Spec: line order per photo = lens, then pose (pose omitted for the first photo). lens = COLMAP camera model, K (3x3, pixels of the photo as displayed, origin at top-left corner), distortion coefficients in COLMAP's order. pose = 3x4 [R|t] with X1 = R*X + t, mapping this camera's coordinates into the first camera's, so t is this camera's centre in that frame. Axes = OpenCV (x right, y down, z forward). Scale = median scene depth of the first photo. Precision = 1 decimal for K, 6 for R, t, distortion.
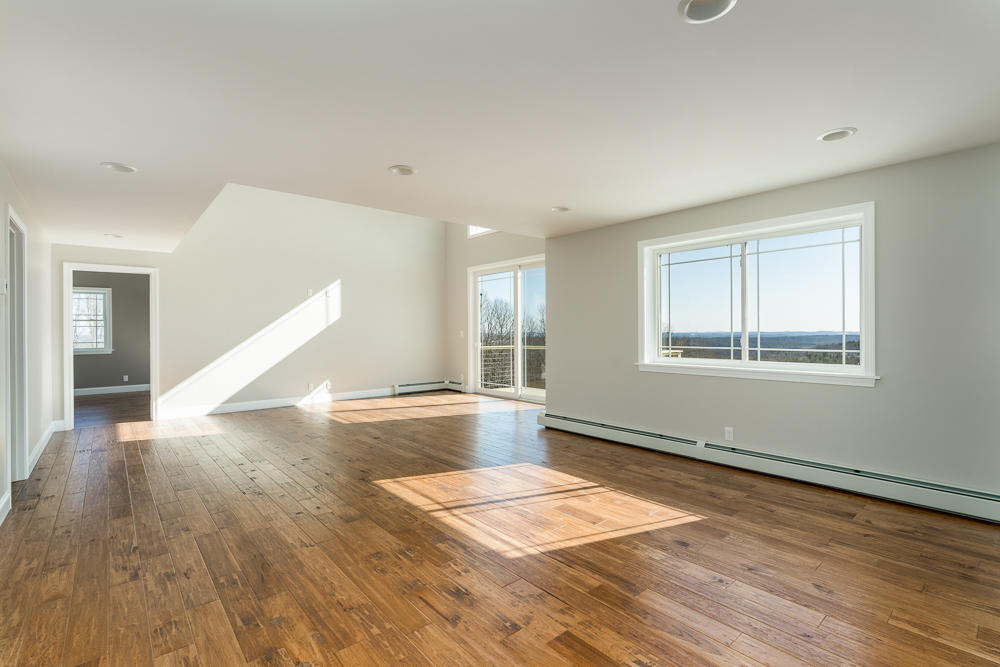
lens RADIAL K [[466.8, 0, 494.7], [0, 466.8, 334.0], [0, 0, 1]] dist [-0.000352, -0.000048]
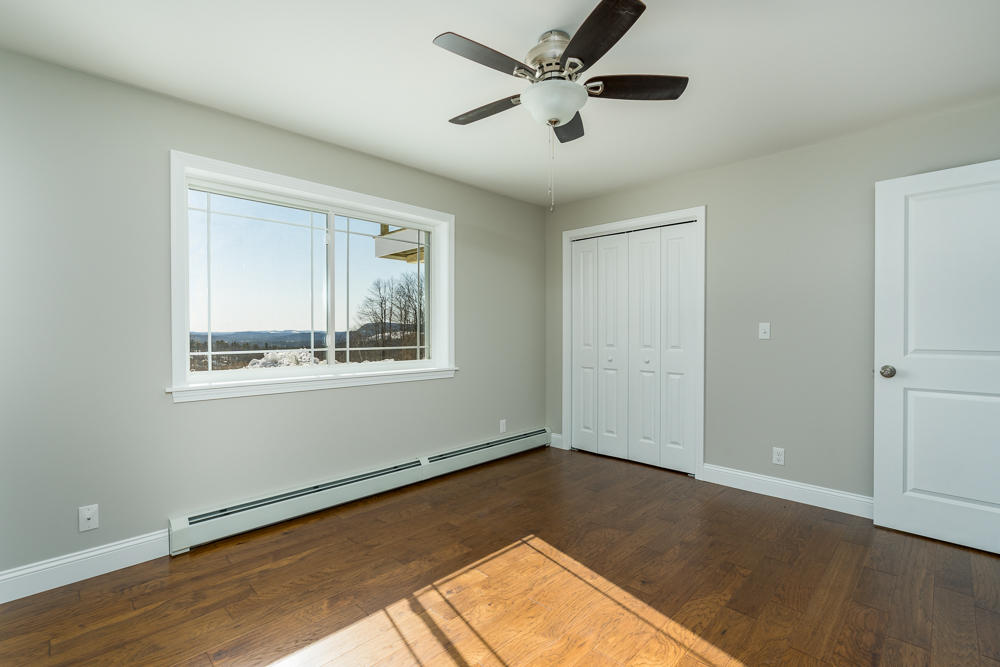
lens RADIAL K [[466.8, 0, 494.7], [0, 466.8, 334.0], [0, 0, 1]] dist [-0.000352, -0.000048]
pose [[-0.125618, -0.000419, 0.992079, -0.340888], [0.004677, 0.999989, 0.001015, 0.006237], [-0.992068, 0.004767, -0.125615, 0.952883]]
